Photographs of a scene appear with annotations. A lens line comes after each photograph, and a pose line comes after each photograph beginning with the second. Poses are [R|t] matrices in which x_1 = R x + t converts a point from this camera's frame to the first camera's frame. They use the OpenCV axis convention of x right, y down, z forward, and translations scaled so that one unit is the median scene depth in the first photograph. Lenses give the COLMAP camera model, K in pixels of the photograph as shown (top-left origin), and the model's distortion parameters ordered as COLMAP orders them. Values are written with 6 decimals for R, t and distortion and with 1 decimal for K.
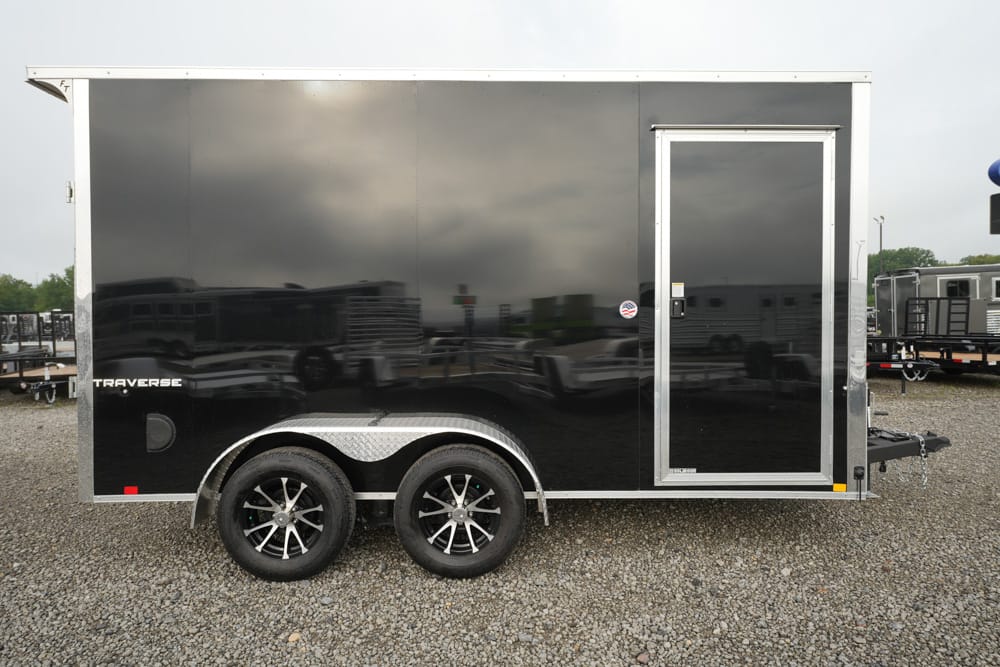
lens RADIAL K [[494.4, 0, 497.2], [0, 494.4, 324.0], [0, 0, 1]] dist [-0.010853, 0.001523]
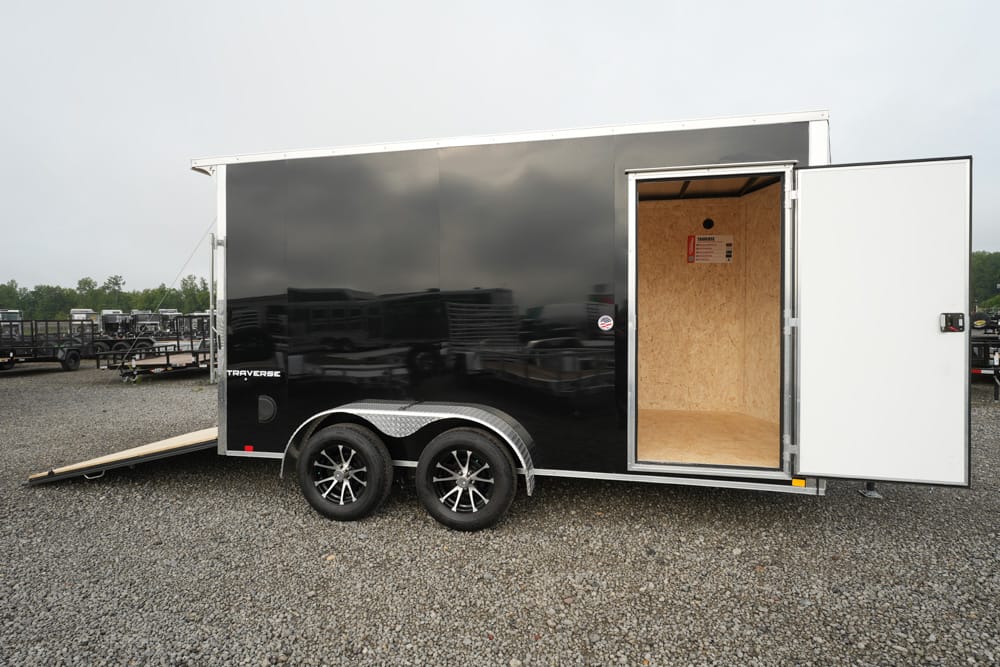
lens RADIAL K [[435.8, 0, 514.6], [0, 435.8, 321.0], [0, 0, 1]] dist [-0.021309, 0.000242]
pose [[0.981657, 0.001864, -0.190646, 0.270103], [-0.003708, 0.999950, -0.009316, -0.025346], [0.190619, 0.009852, 0.981615, -0.096832]]
